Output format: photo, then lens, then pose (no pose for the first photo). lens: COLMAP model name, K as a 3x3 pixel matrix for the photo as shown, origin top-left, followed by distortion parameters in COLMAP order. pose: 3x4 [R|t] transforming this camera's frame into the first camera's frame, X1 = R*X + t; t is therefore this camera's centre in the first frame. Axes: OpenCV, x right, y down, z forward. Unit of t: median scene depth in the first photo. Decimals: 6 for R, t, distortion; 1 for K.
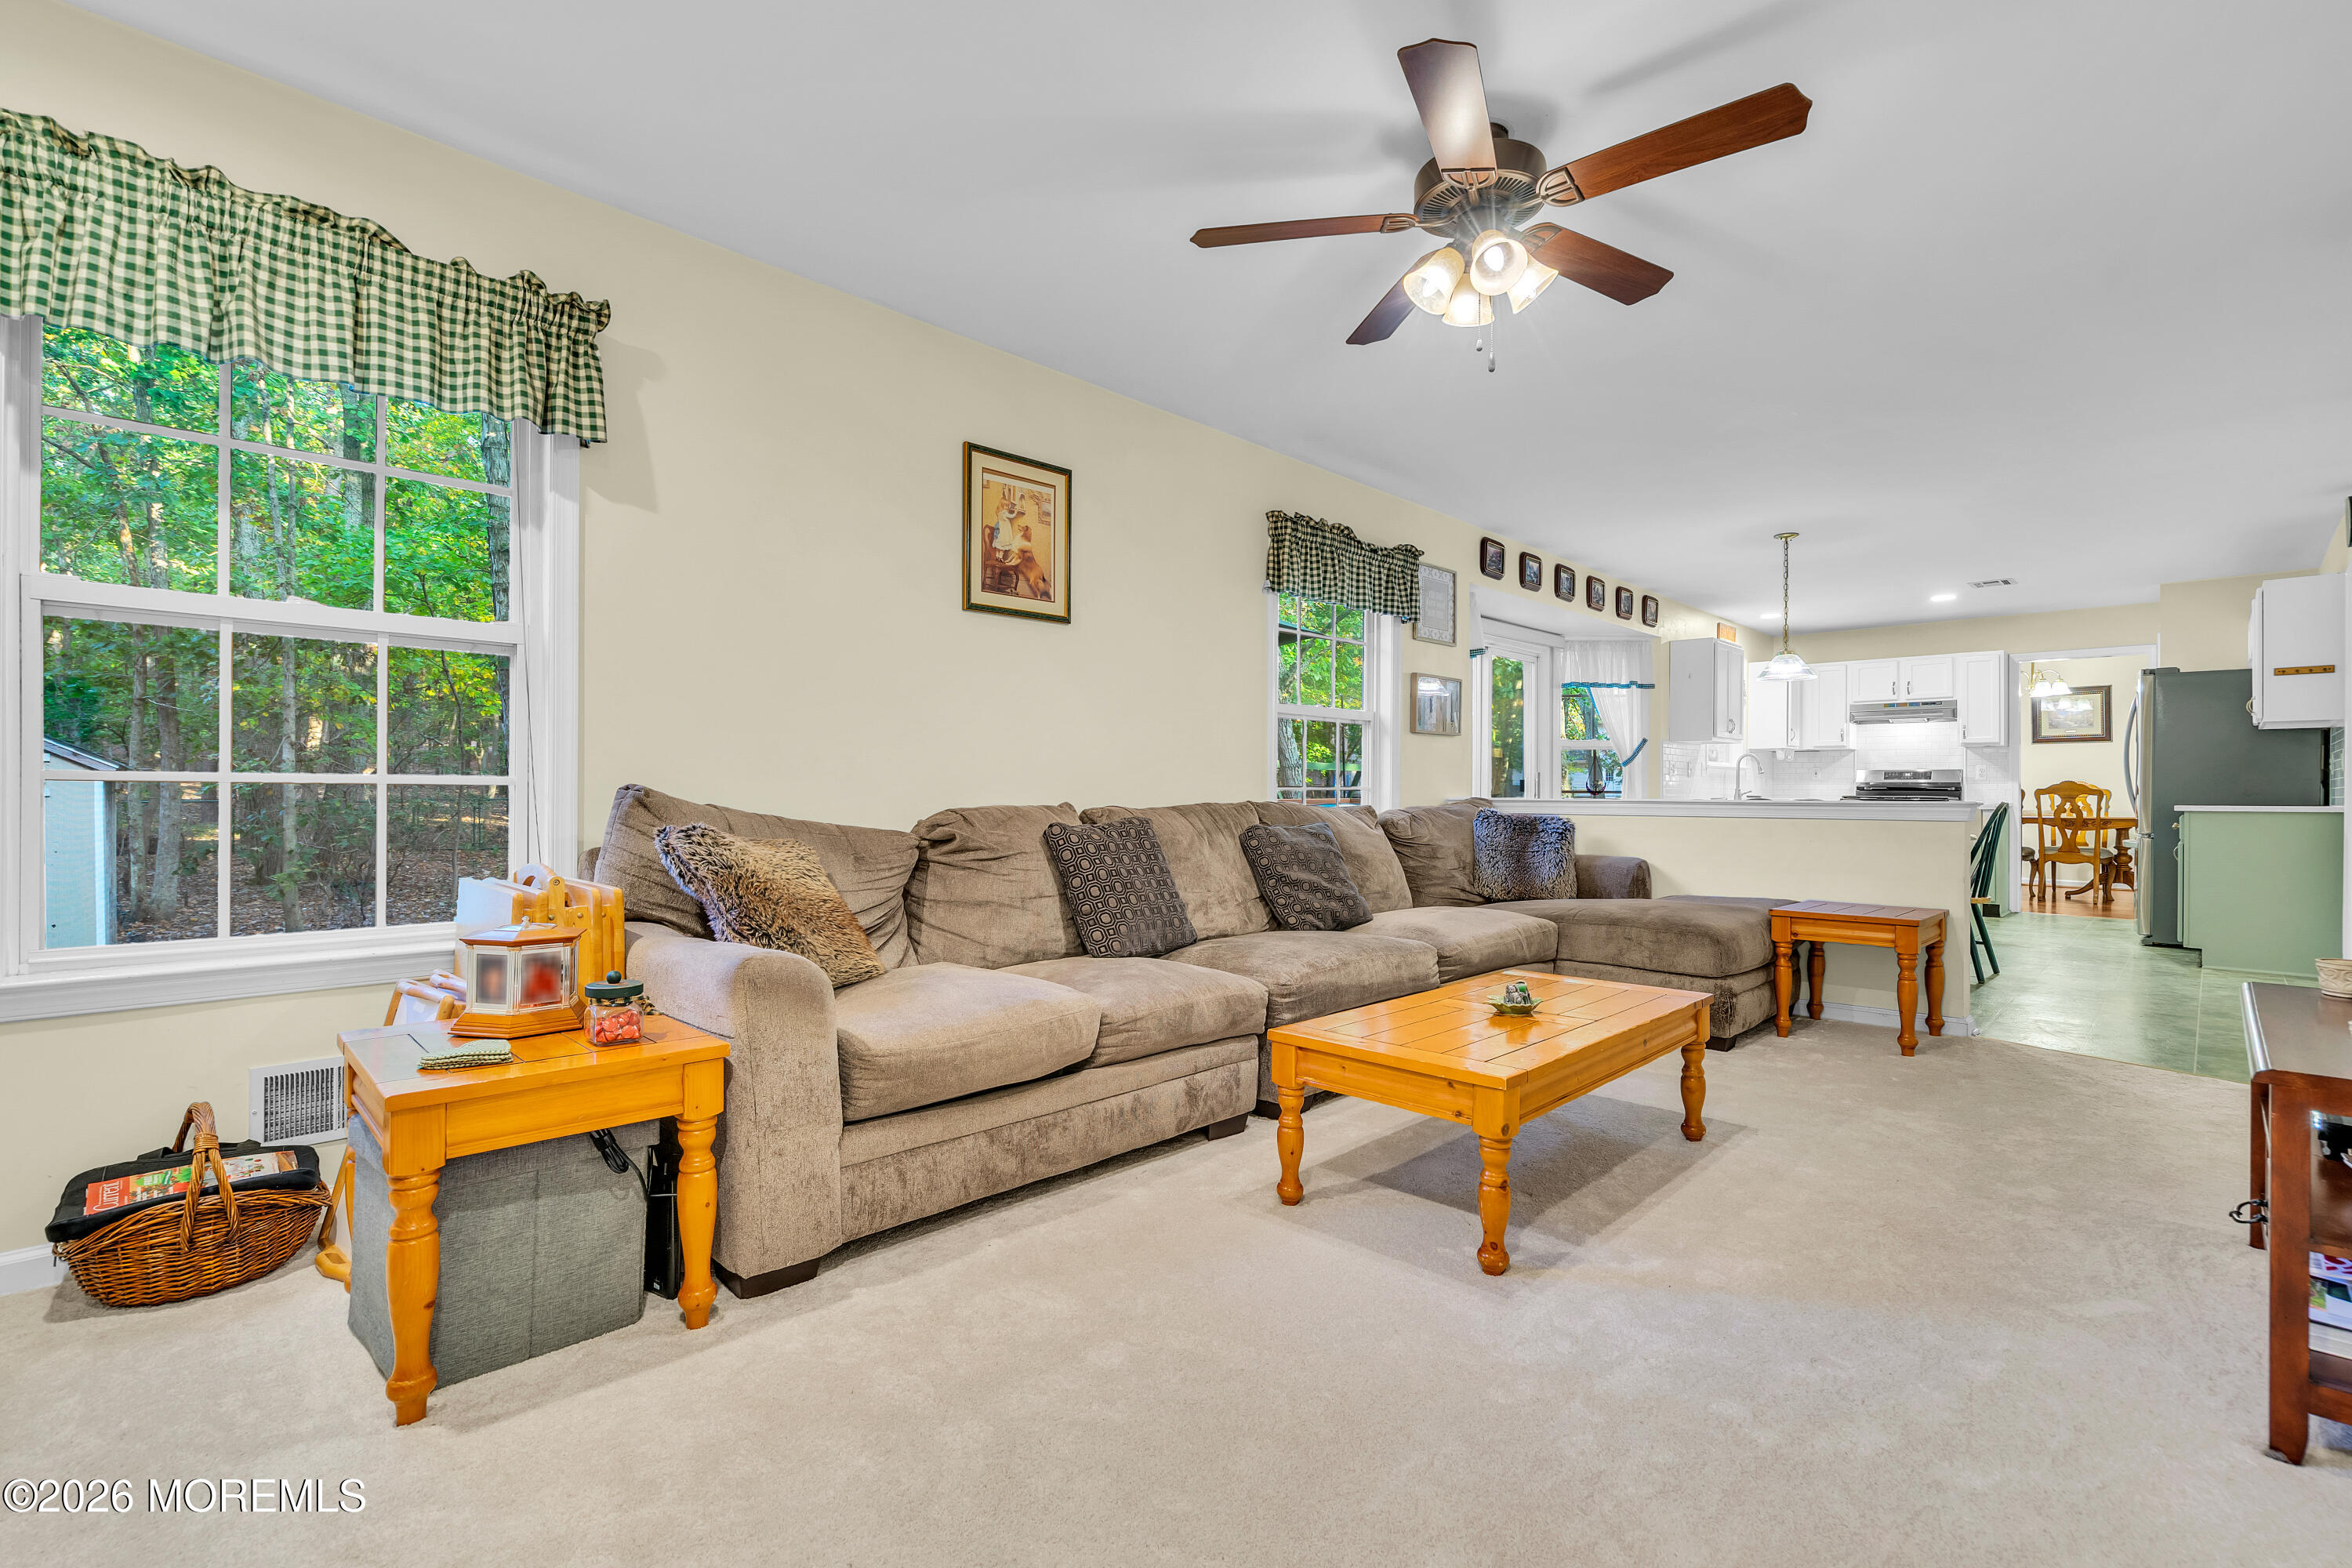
lens RADIAL K [[1061.4, 0, 1175.9], [0, 1061.4, 786.4], [0, 0, 1]] dist [-0.000045, 0.000283]
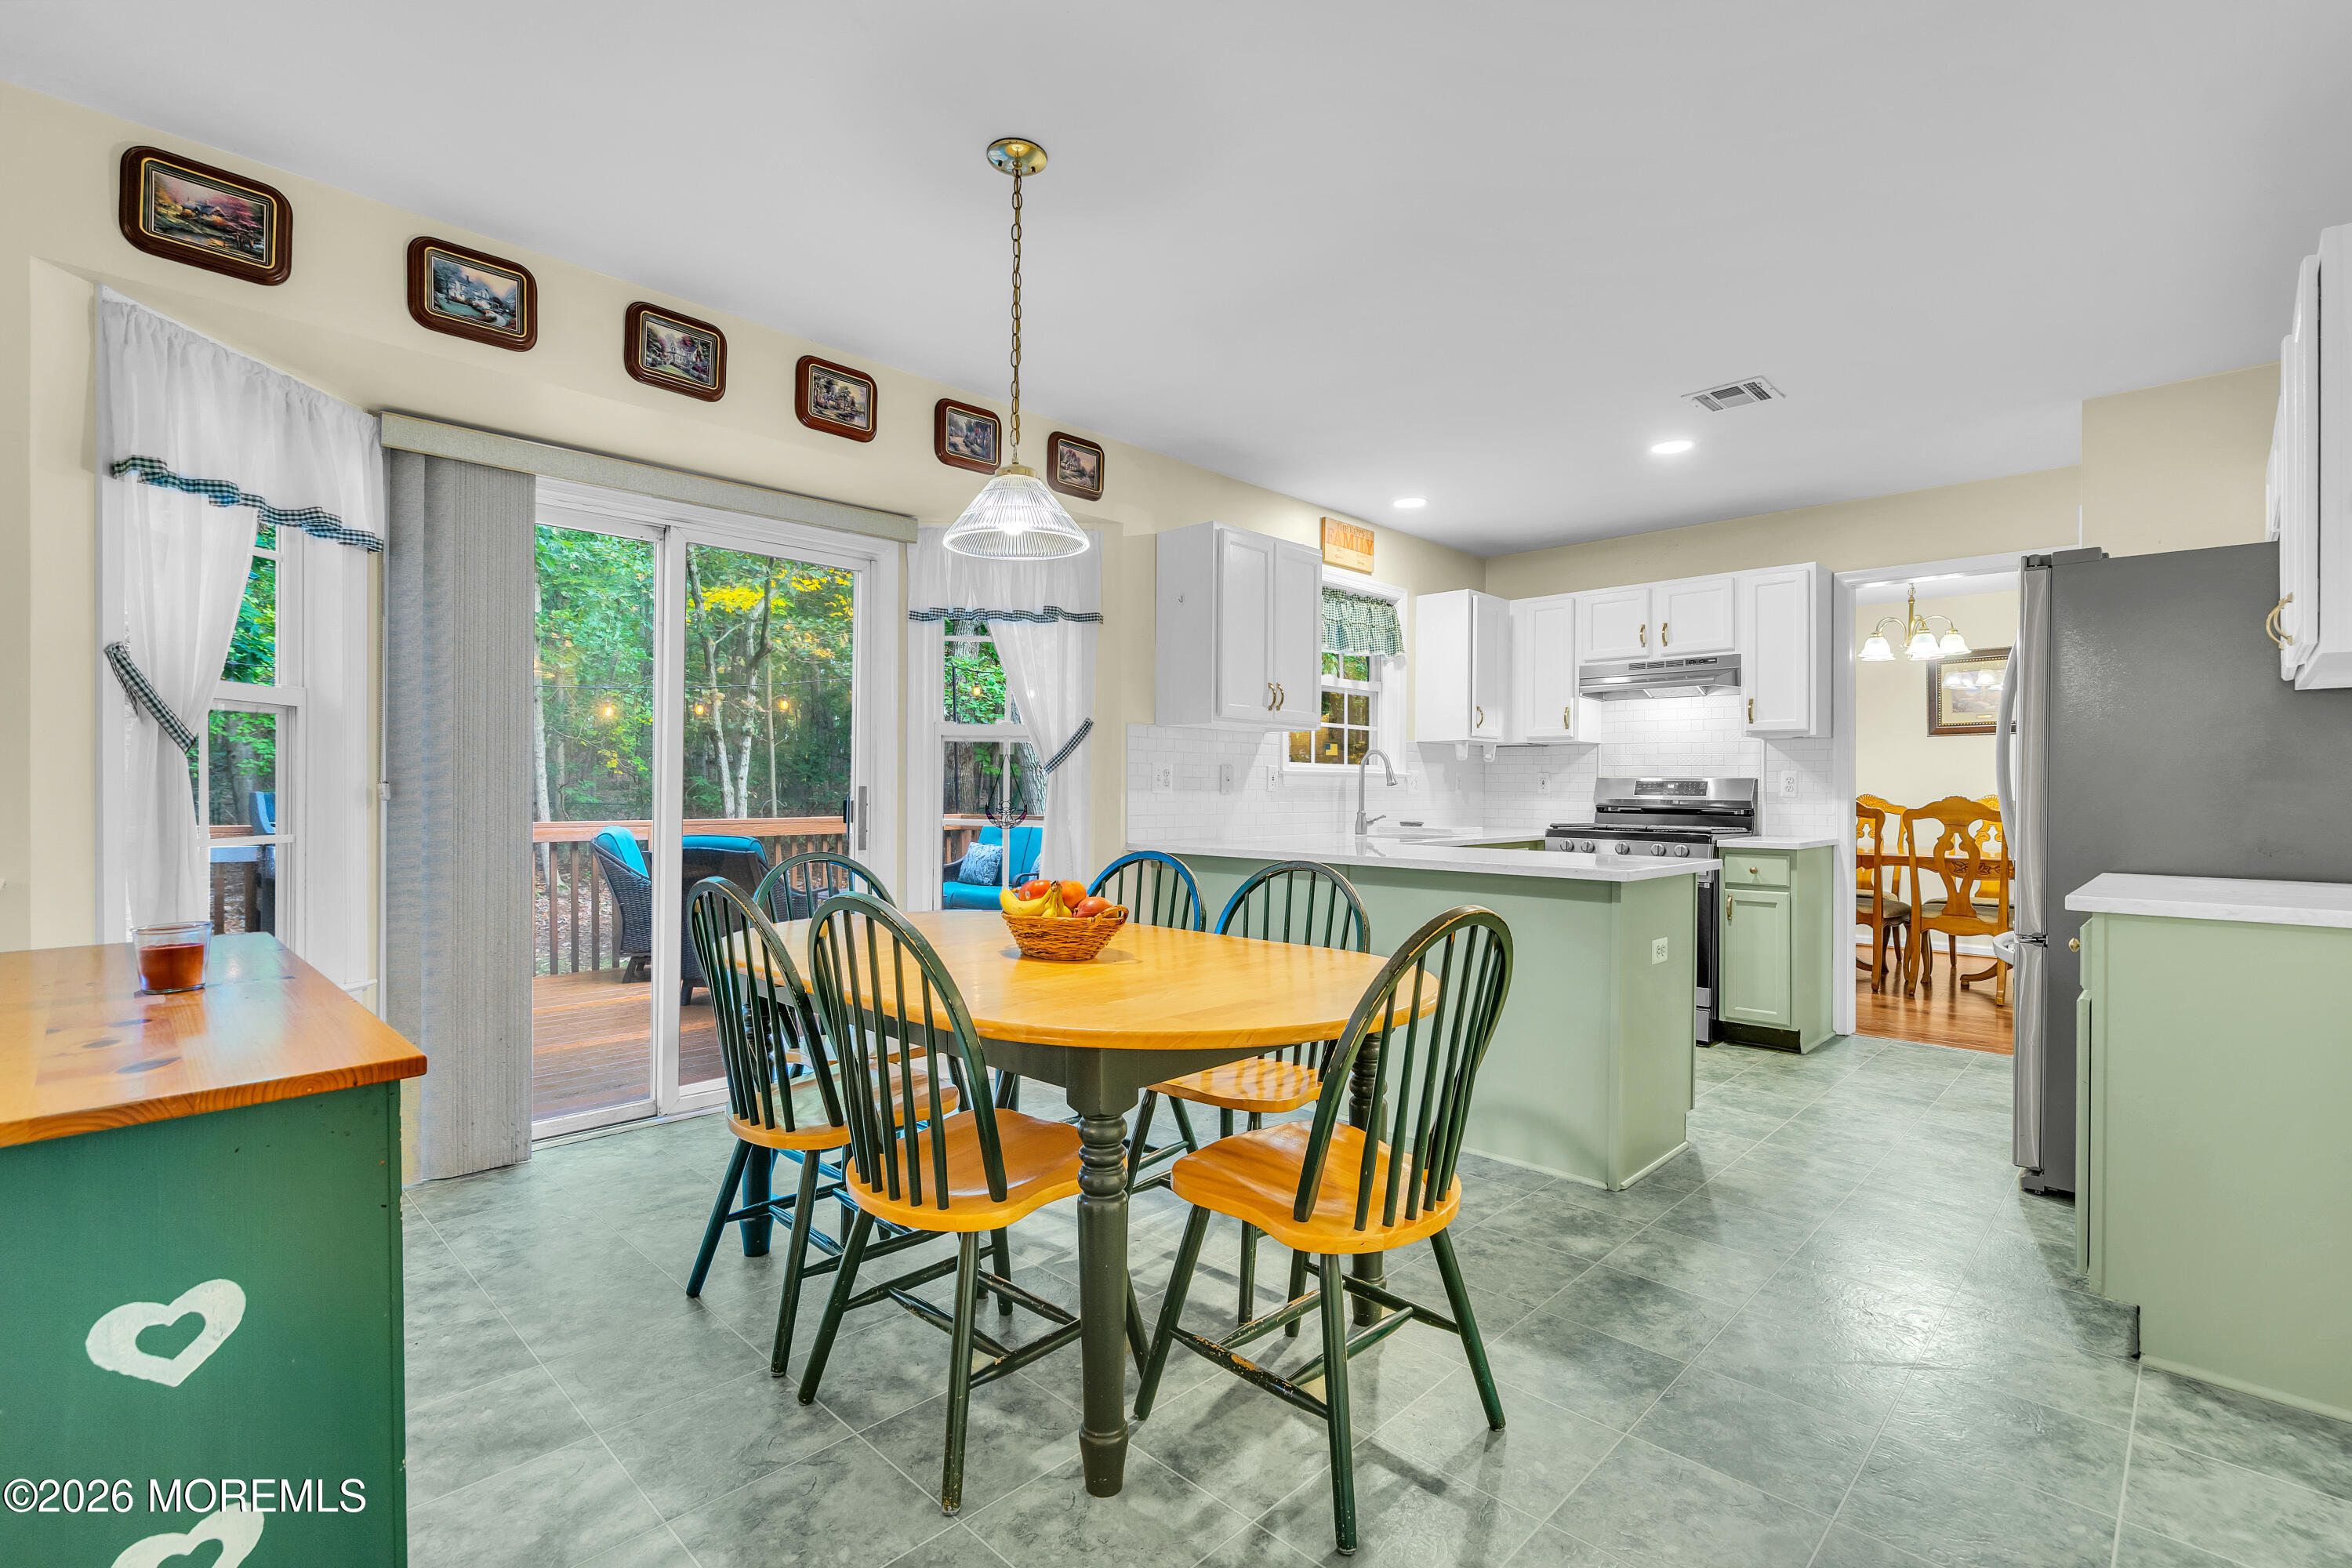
lens RADIAL K [[1068.2, 0, 1179.0], [0, 1068.2, 787.6], [0, 0, 1]] dist [-0.001467, 0.000672]
pose [[0.999995, 0.000797, 0.003140, 0.479259], [-0.000812, 0.999989, 0.004588, -0.014999], [-0.003137, -0.004590, 0.999985, 0.479638]]
